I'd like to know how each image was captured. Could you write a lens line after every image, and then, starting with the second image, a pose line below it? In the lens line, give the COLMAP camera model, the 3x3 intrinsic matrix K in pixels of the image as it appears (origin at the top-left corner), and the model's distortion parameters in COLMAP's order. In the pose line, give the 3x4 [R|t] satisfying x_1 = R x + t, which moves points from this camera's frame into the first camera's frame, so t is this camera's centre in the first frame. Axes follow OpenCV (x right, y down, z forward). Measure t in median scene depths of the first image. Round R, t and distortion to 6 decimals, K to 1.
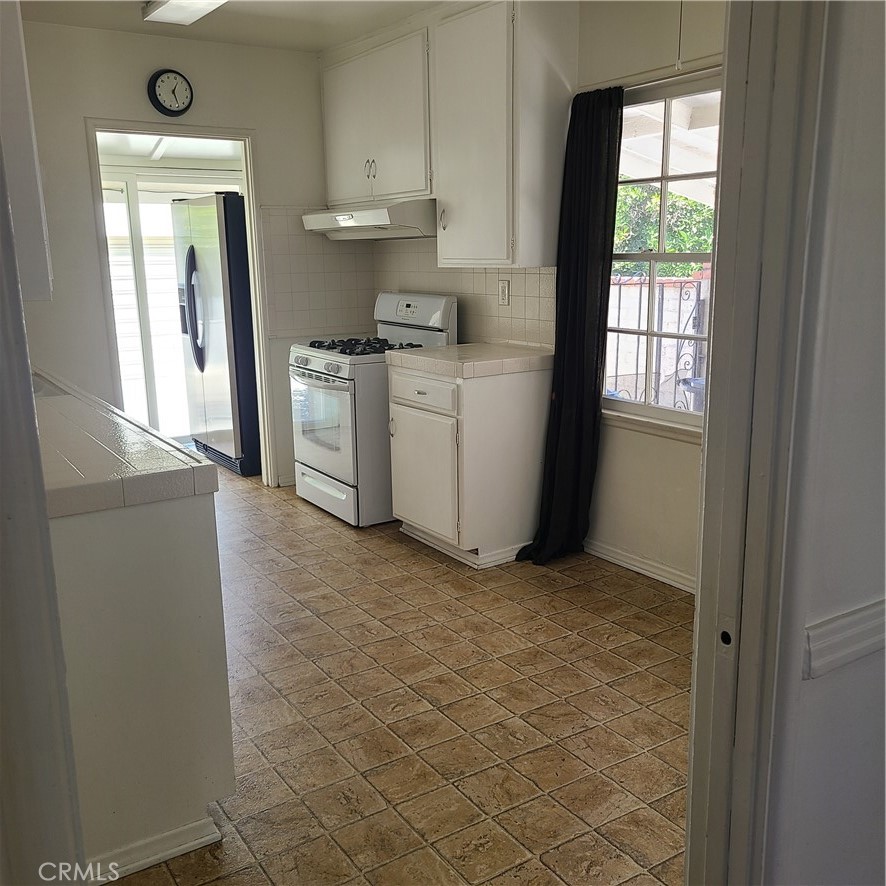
lens RADIAL K [[882.5, 0, 444.5], [0, 882.5, 444.1], [0, 0, 1]] dist [0.023233, 0.000000]
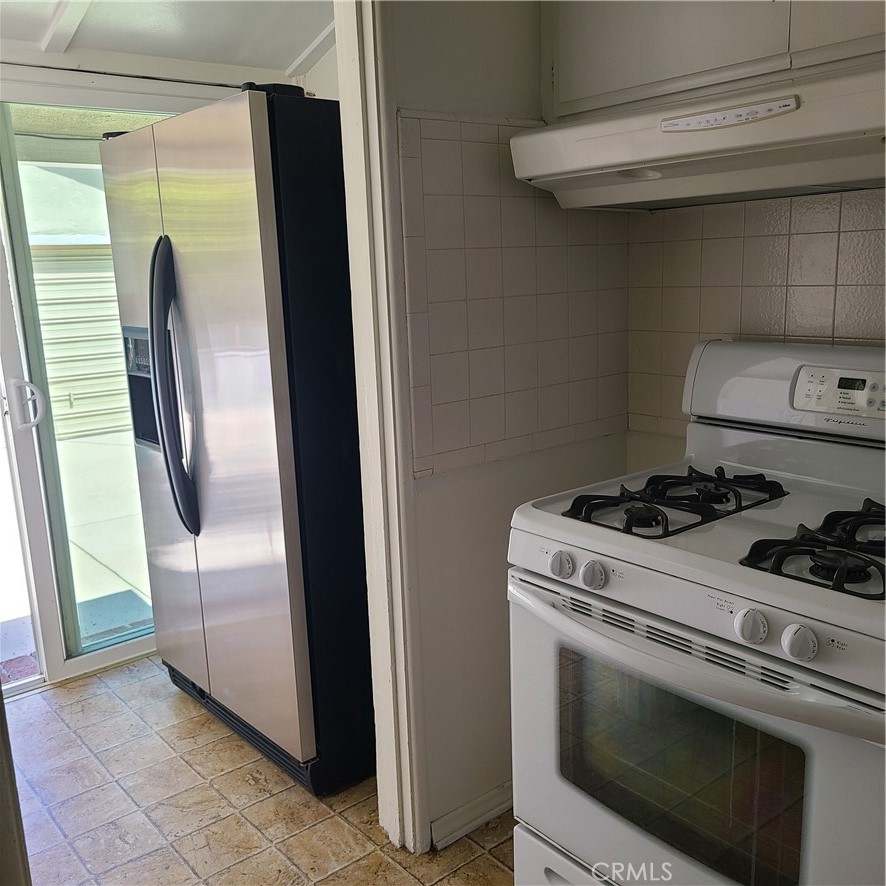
lens RADIAL K [[882.5, 0, 442.7], [0, 882.5, 444.8], [0, 0, 1]] dist [0.023233, 0.000000]
pose [[0.992892, -0.045138, 0.110125, -0.225183], [0.046747, 0.998834, -0.012071, -0.127998], [-0.109452, 0.017133, 0.993844, 0.631754]]
